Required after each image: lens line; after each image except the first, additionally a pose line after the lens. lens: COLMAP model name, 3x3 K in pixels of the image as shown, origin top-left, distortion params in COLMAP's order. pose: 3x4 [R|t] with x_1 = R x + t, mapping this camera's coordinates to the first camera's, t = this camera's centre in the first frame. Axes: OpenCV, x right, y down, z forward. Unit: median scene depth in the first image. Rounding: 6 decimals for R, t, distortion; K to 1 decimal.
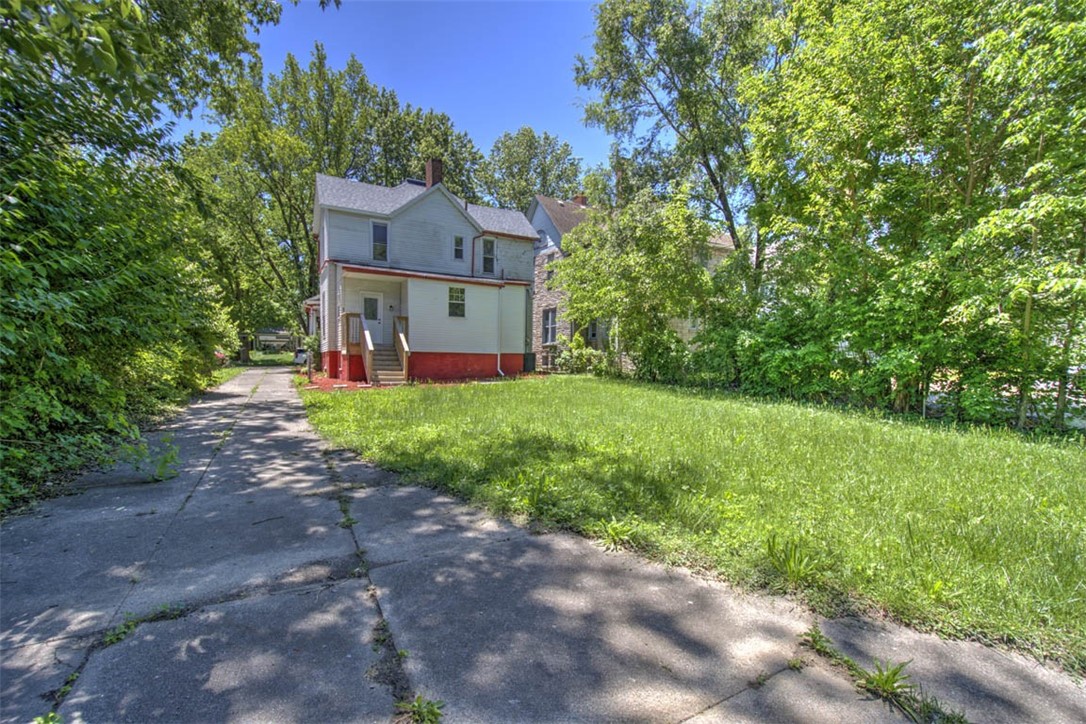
lens RADIAL K [[462.9, 0, 535.9], [0, 462.9, 361.8], [0, 0, 1]] dist [0.007086, -0.003876]
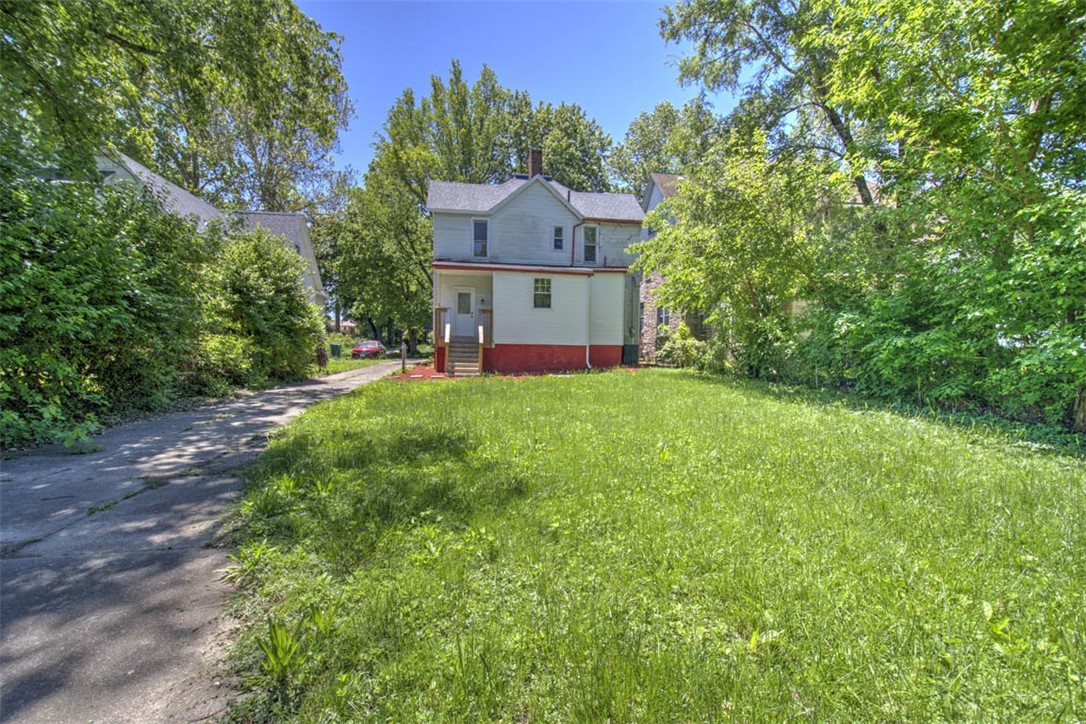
lens RADIAL K [[462.9, 0, 541.3], [0, 462.9, 361.7], [0, 0, 1]] dist [0.007086, -0.003876]
pose [[0.938503, 0.006305, -0.345213, 0.167723], [-0.001227, 0.999888, 0.014927, 0.001709], [0.345269, -0.013585, 0.938406, 0.075712]]
